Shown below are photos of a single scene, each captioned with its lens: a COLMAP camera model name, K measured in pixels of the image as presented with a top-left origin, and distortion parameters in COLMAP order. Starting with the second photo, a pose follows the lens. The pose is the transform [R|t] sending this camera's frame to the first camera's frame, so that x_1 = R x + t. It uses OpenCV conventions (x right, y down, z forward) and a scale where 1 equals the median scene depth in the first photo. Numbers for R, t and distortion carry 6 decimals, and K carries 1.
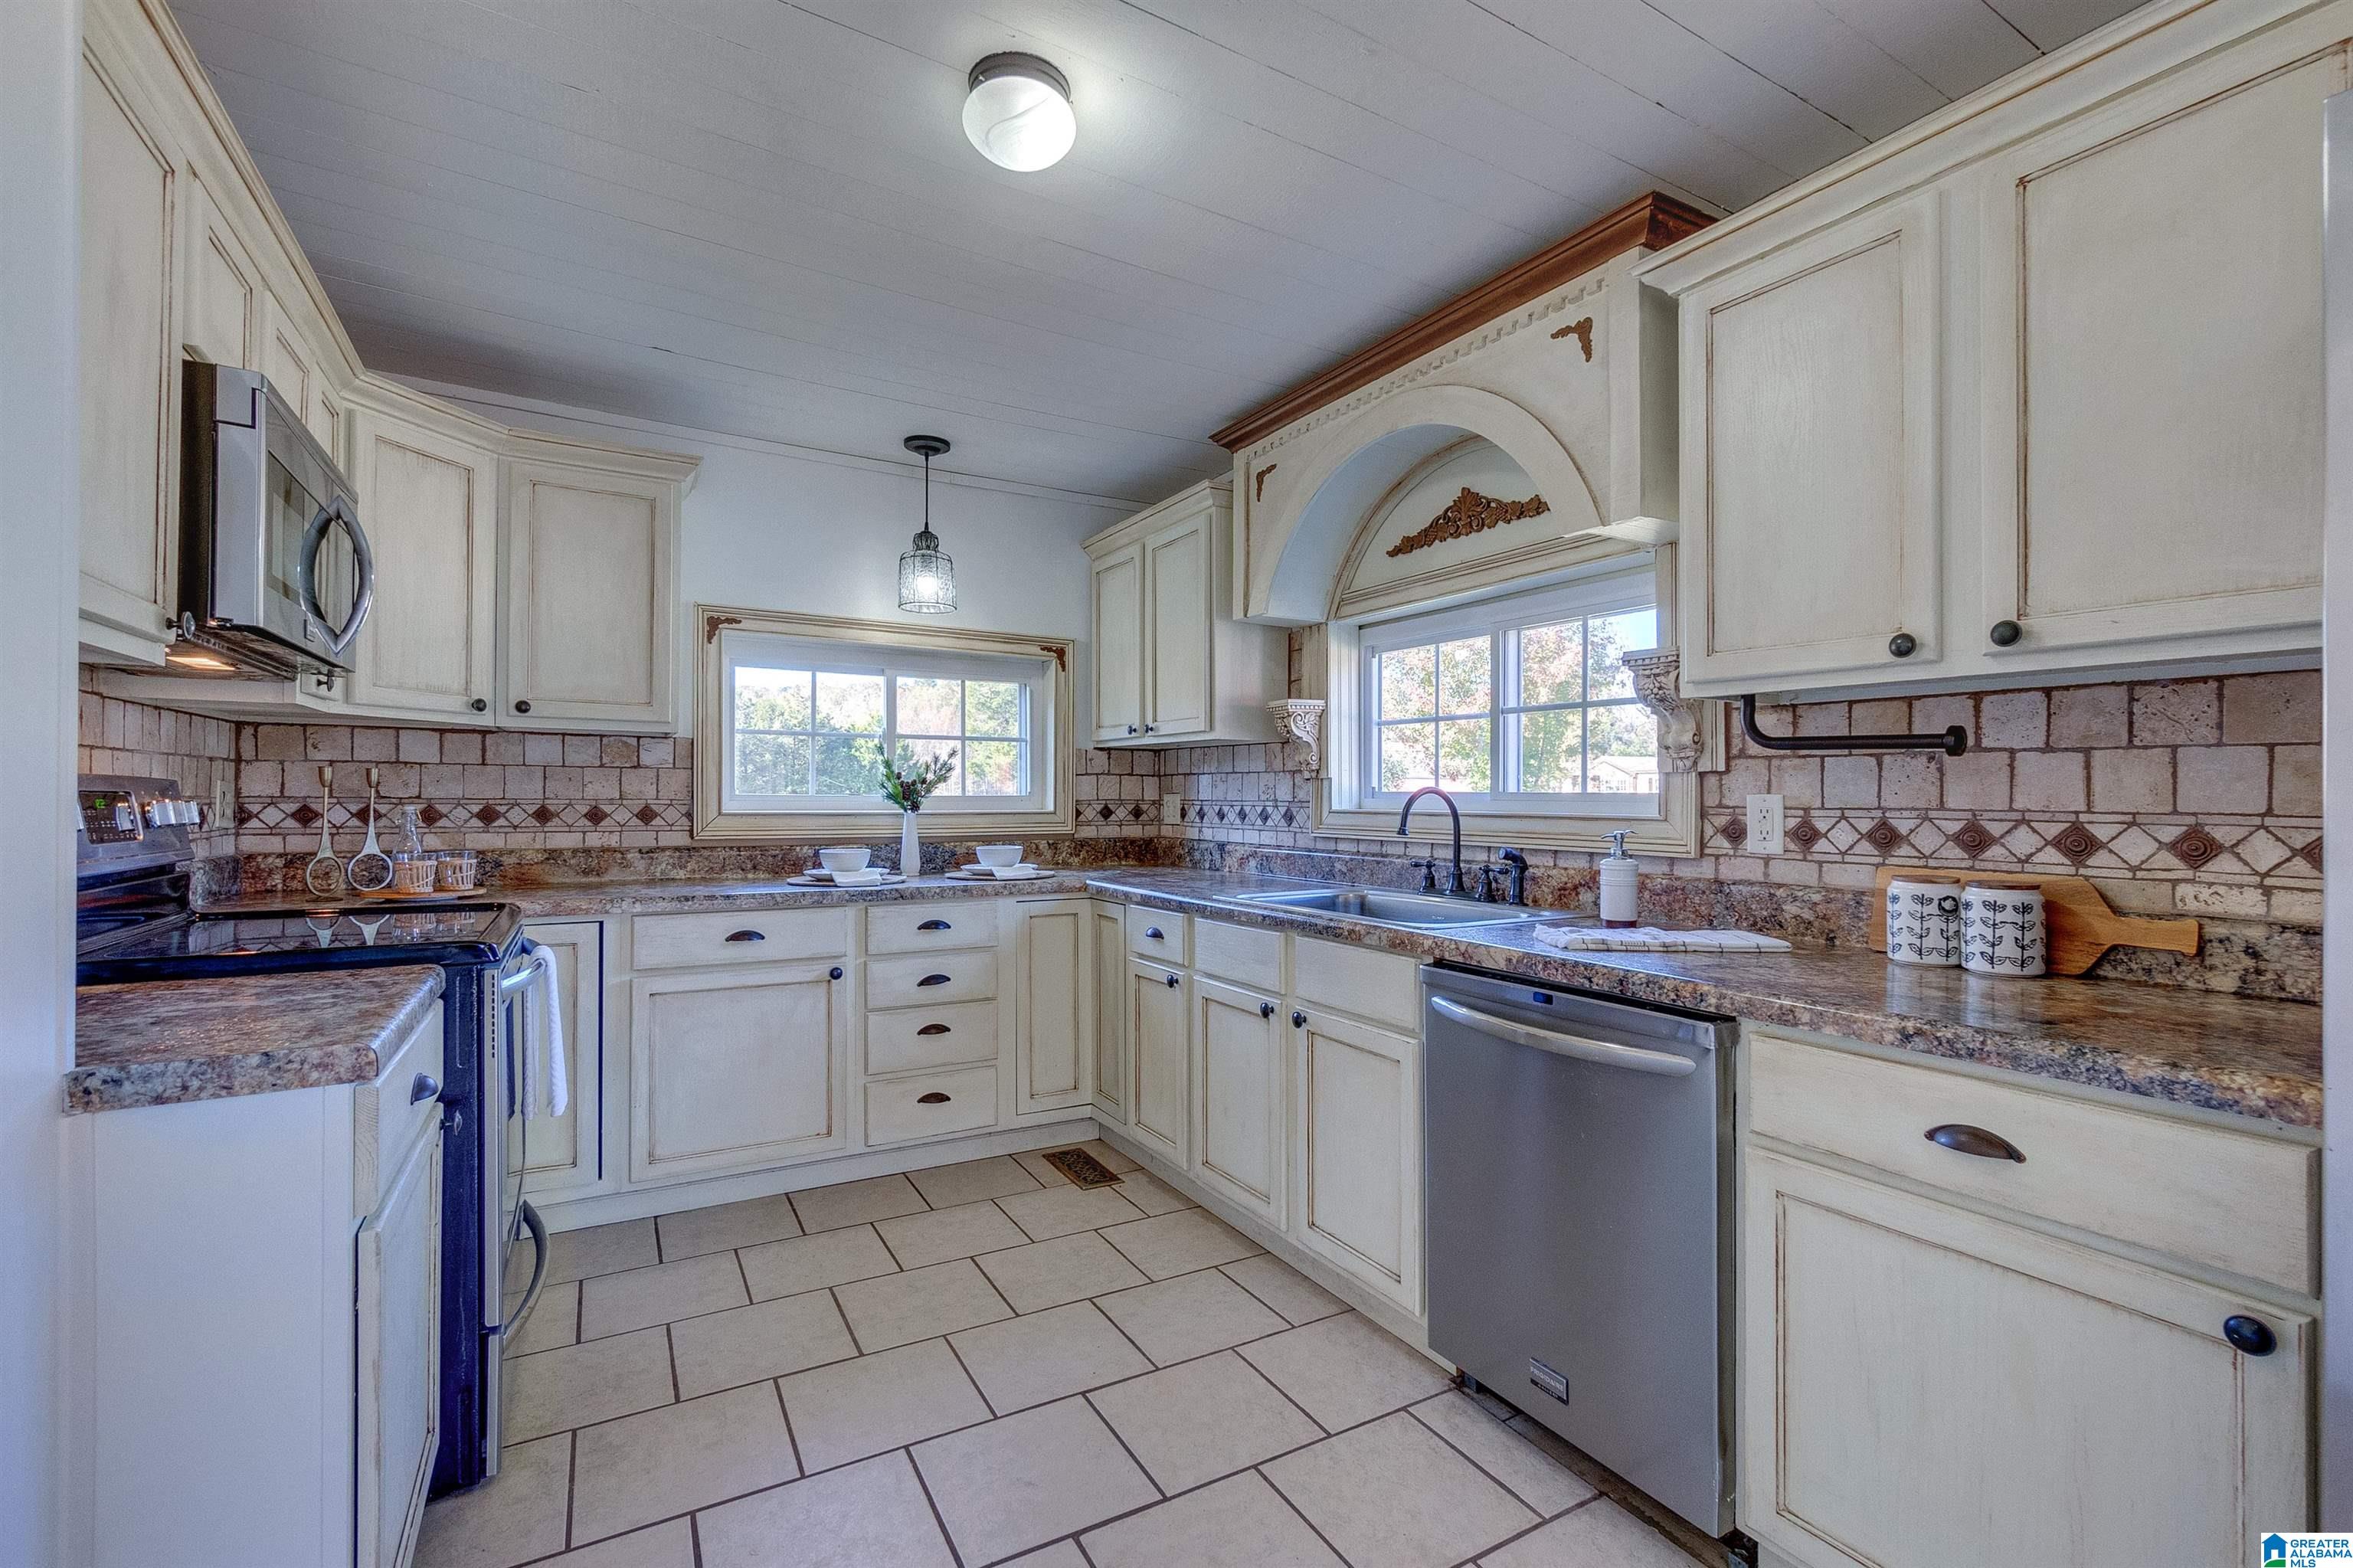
lens RADIAL K [[1015.9, 0, 1184.2], [0, 1015.9, 799.2], [0, 0, 1]] dist [0.000067, -0.000179]
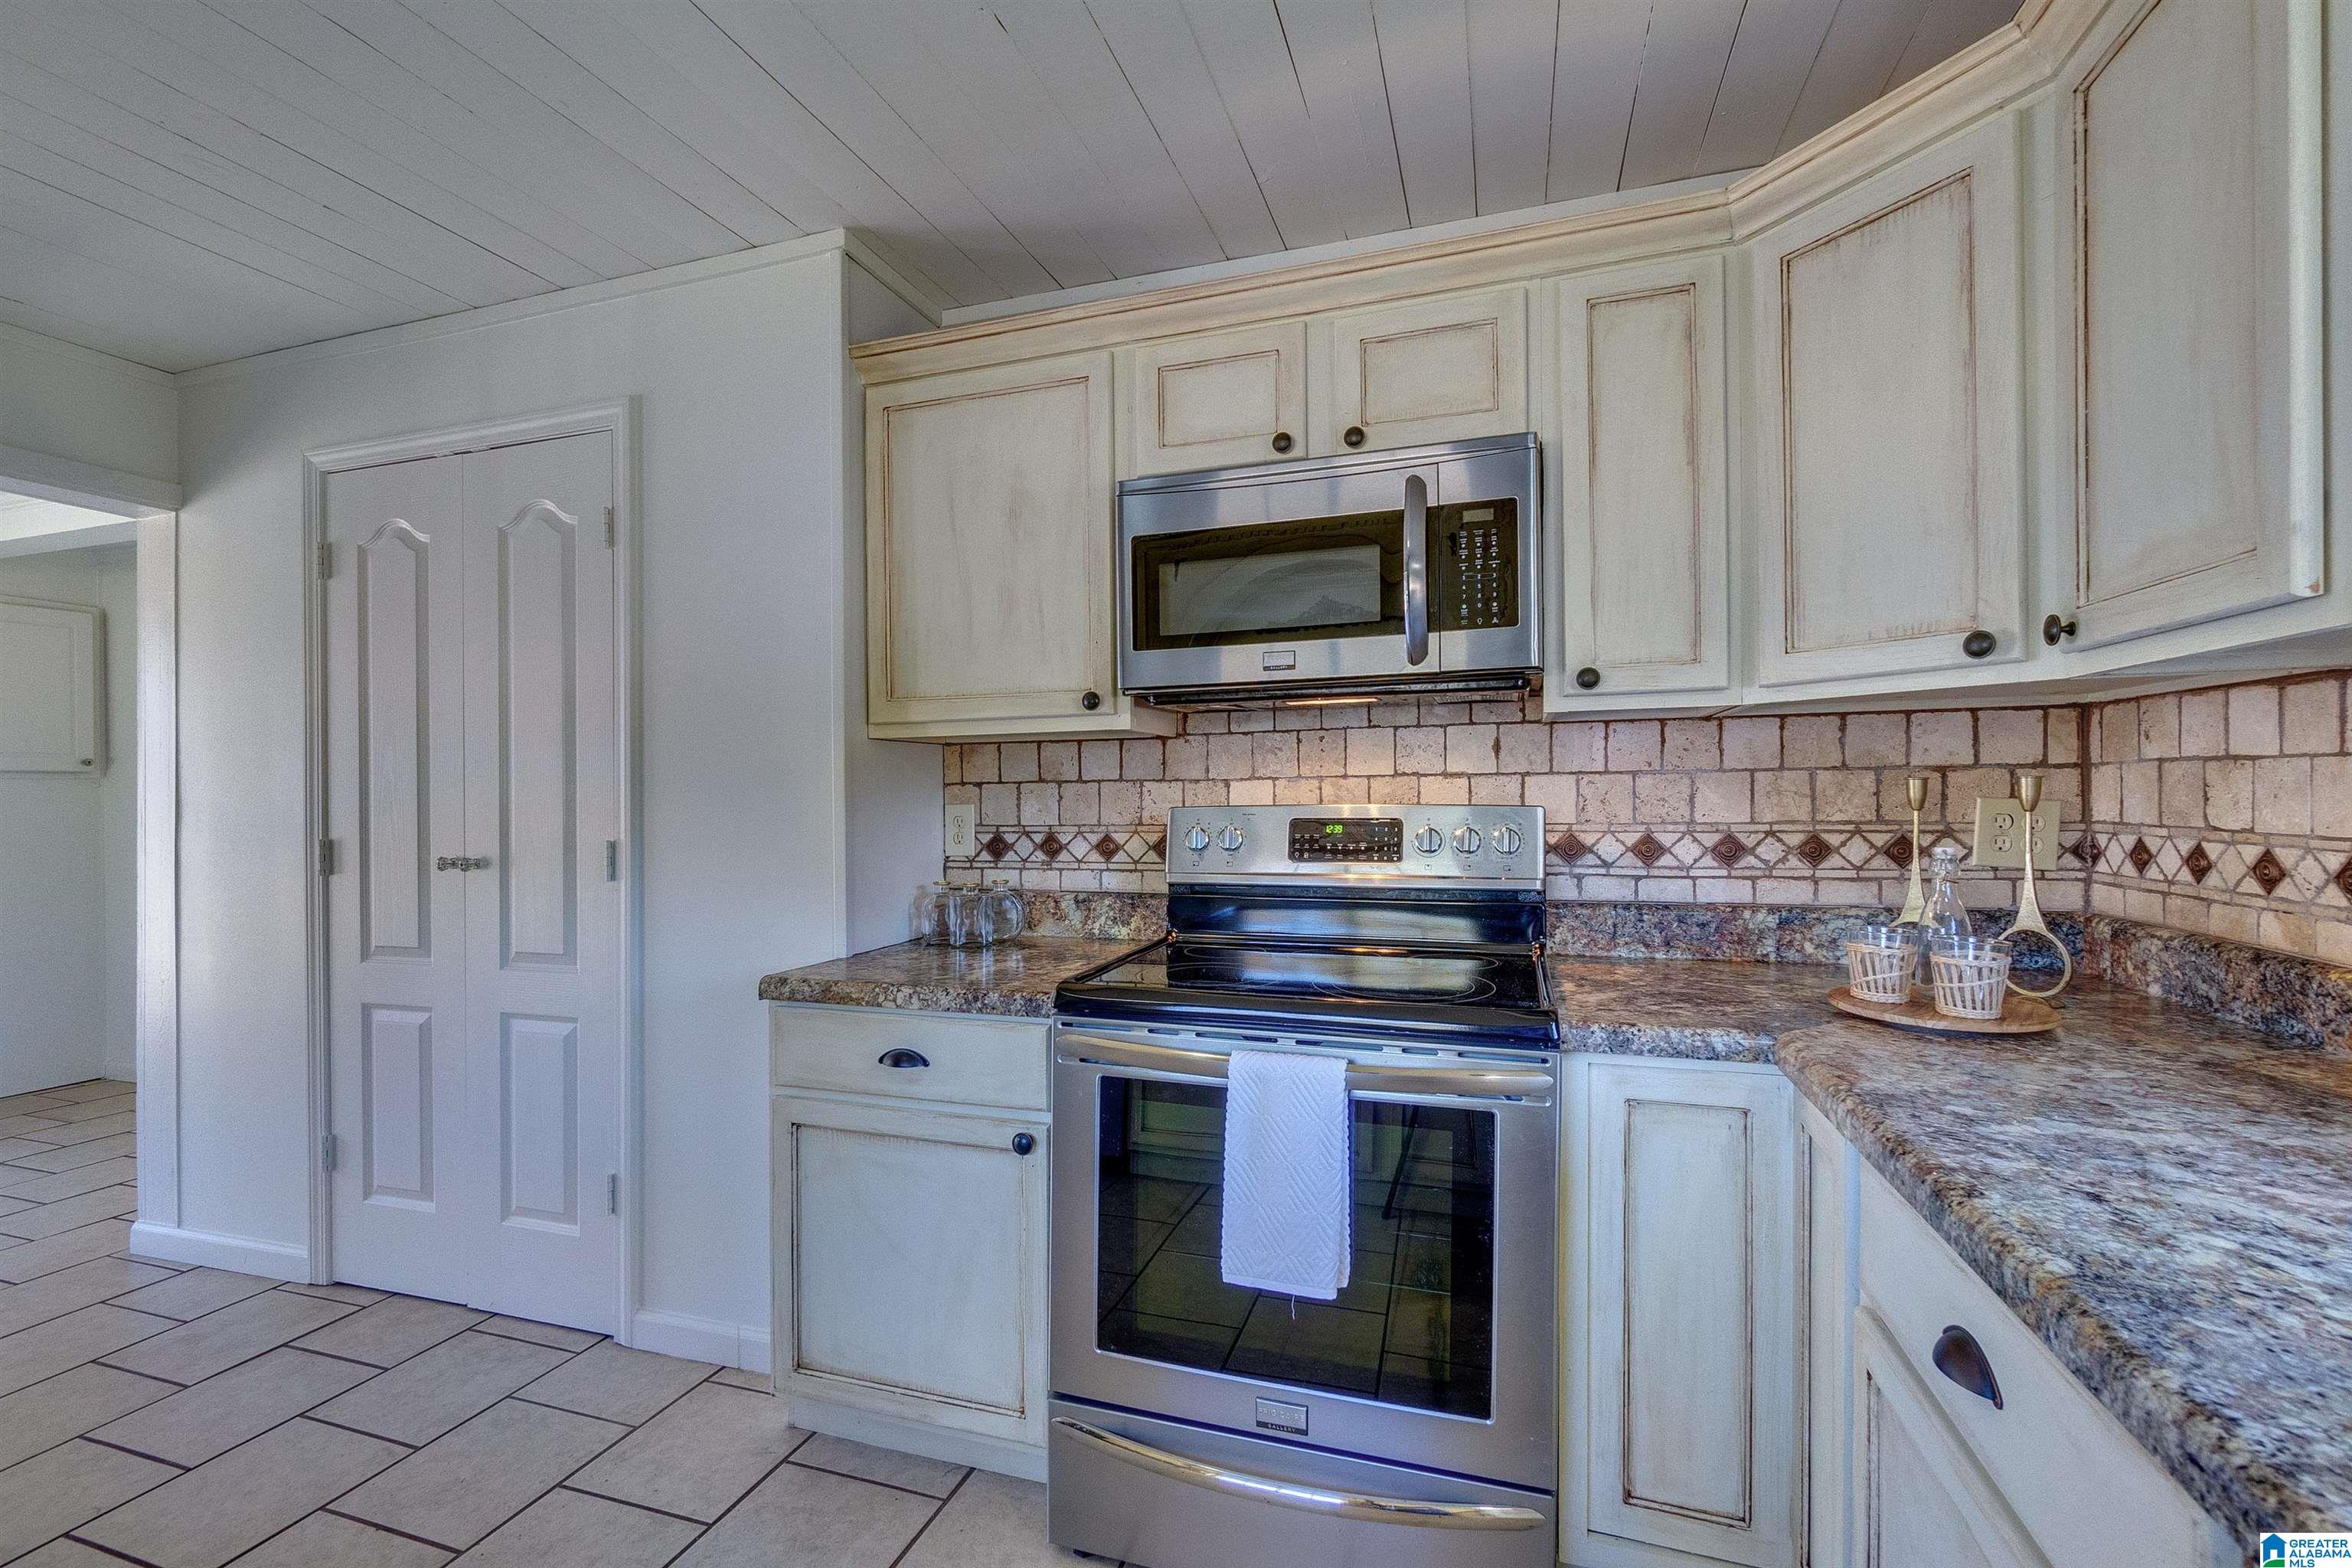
lens RADIAL K [[1024.7, 0, 1170.1], [0, 1024.7, 783.9], [0, 0, 1]] dist [-0.000264, 0.000536]
pose [[-0.750990, 0.000539, -0.660314, -0.070309], [0.006231, 0.999961, -0.006272, -0.022955], [0.660284, -0.008825, -0.750964, 1.006224]]
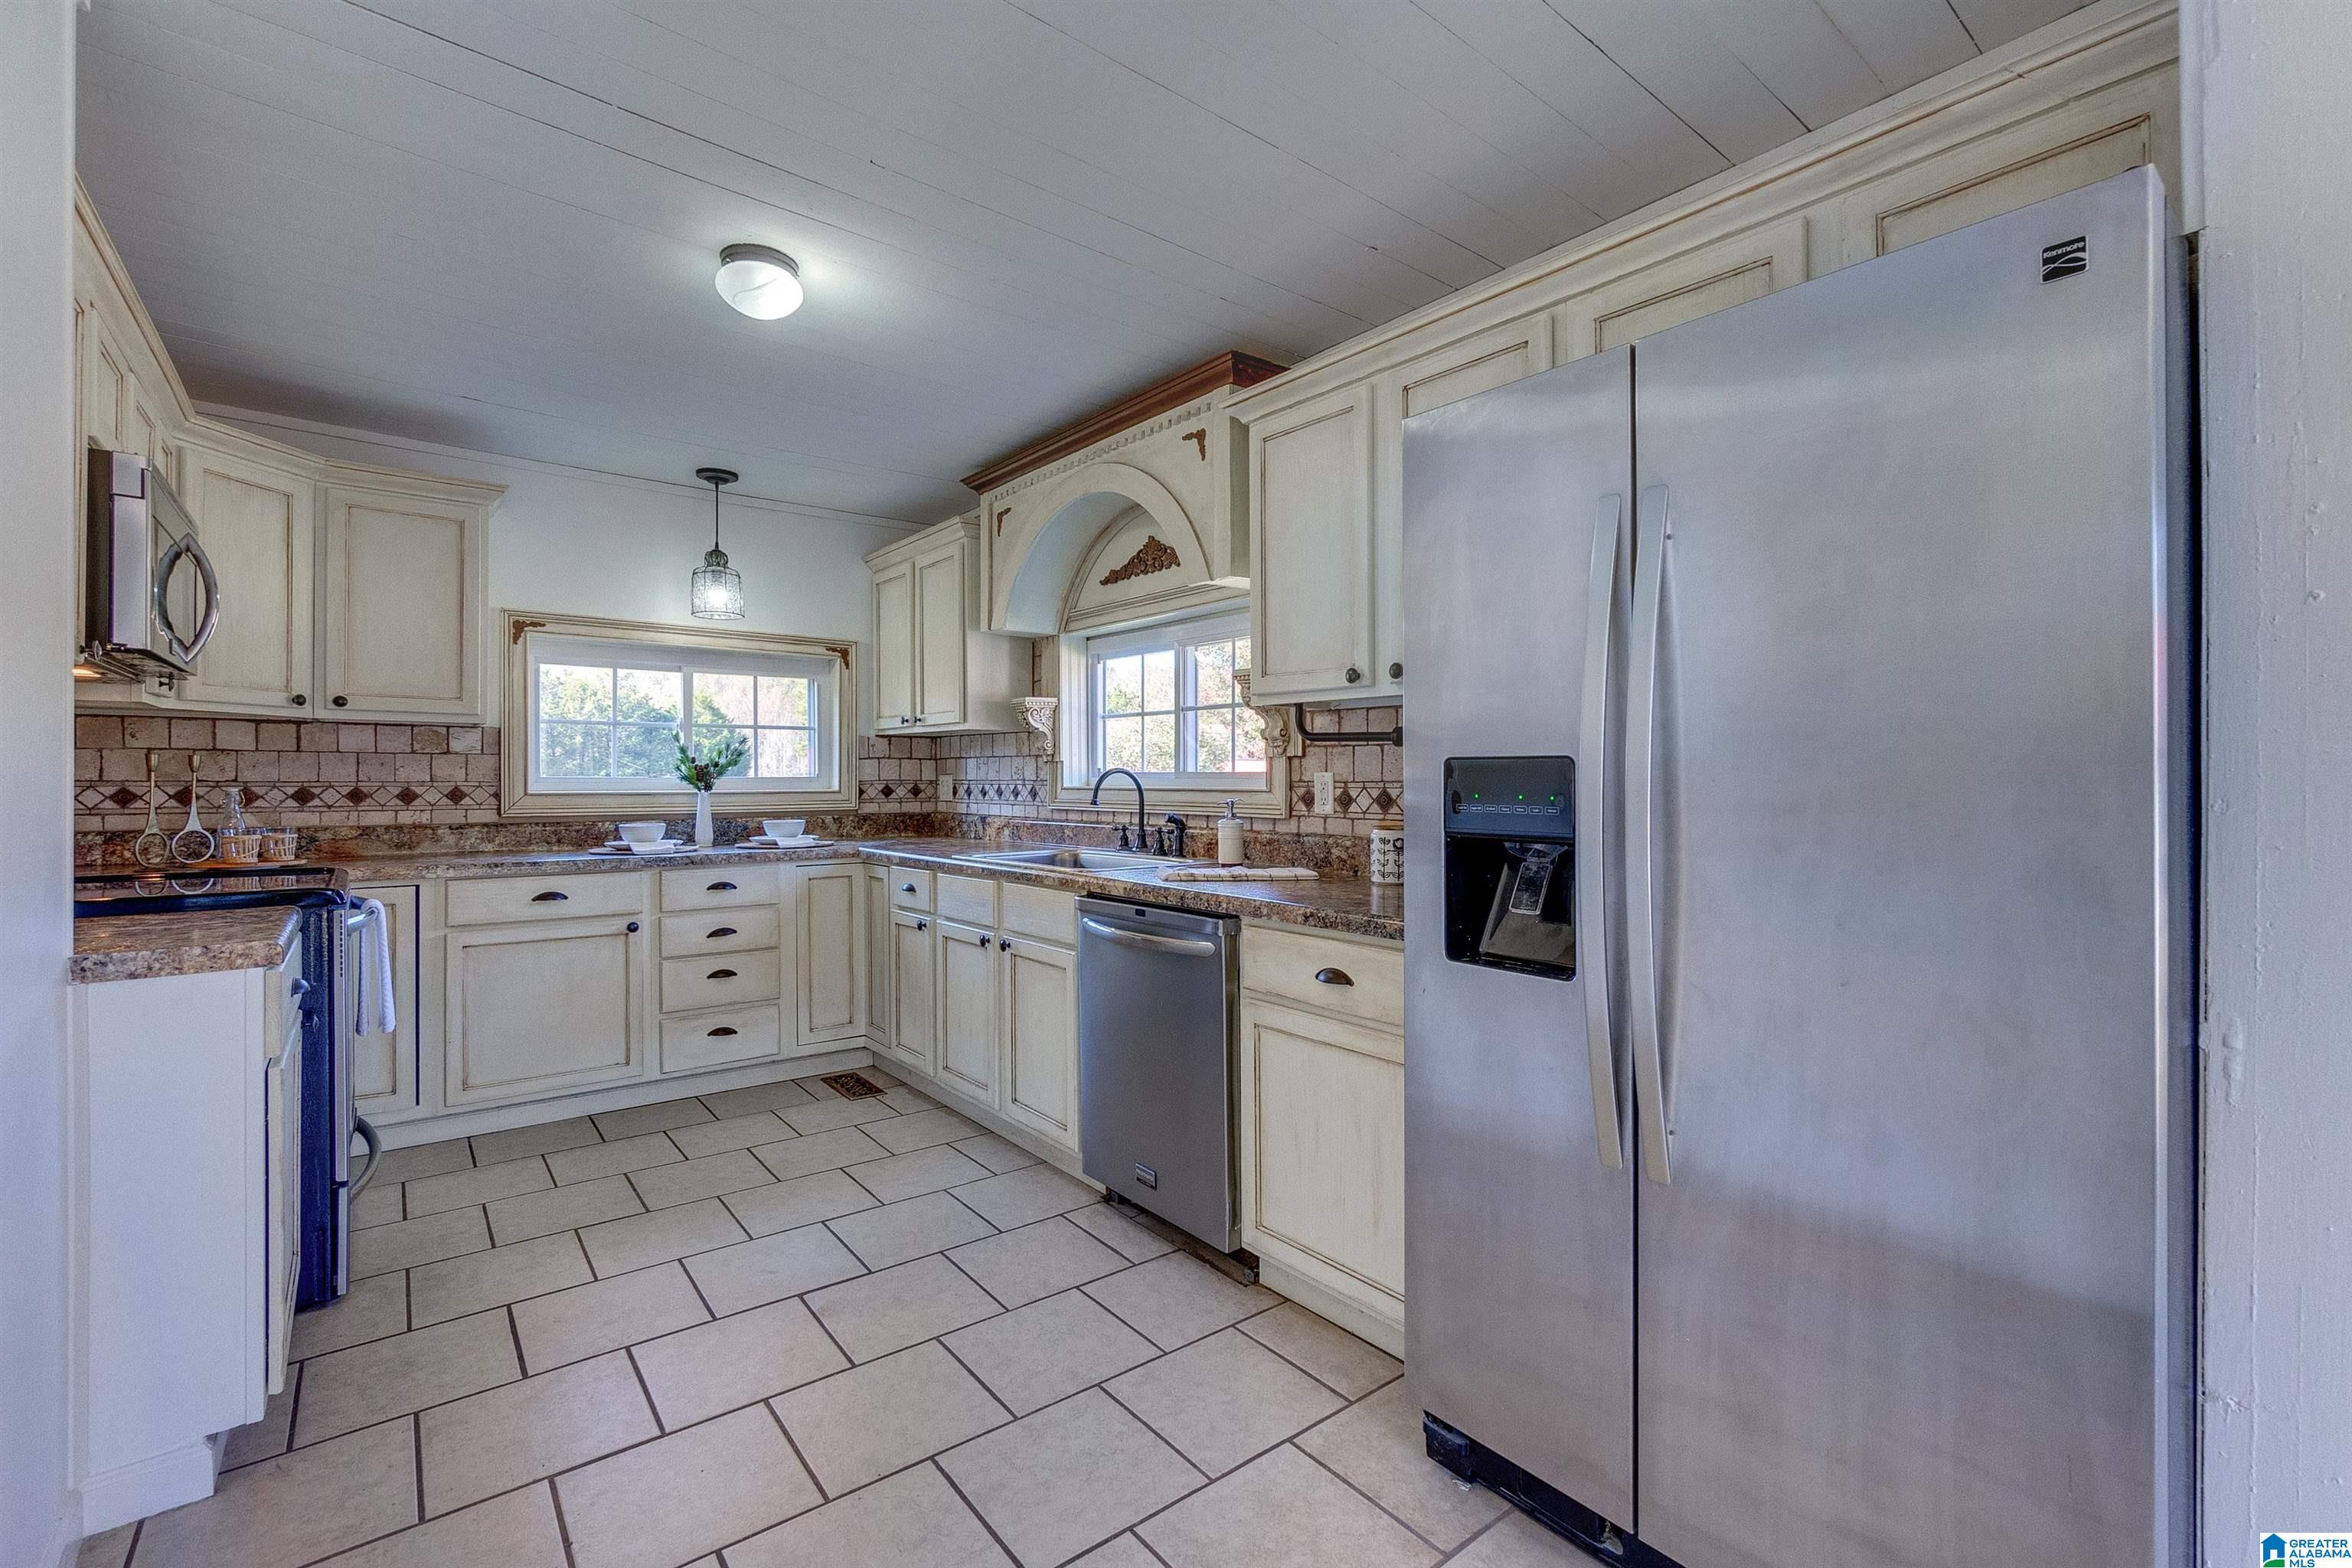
lens RADIAL K [[1007.5, 0, 1173.1], [0, 1007.5, 779.7], [0, 0, 1]] dist [0.000171, 0.000667]
pose [[0.989638, -0.005494, 0.143481, 0.109791], [0.005674, 0.999984, -0.000844, 0.003791], [-0.143474, 0.001649, 0.989653, -0.246488]]
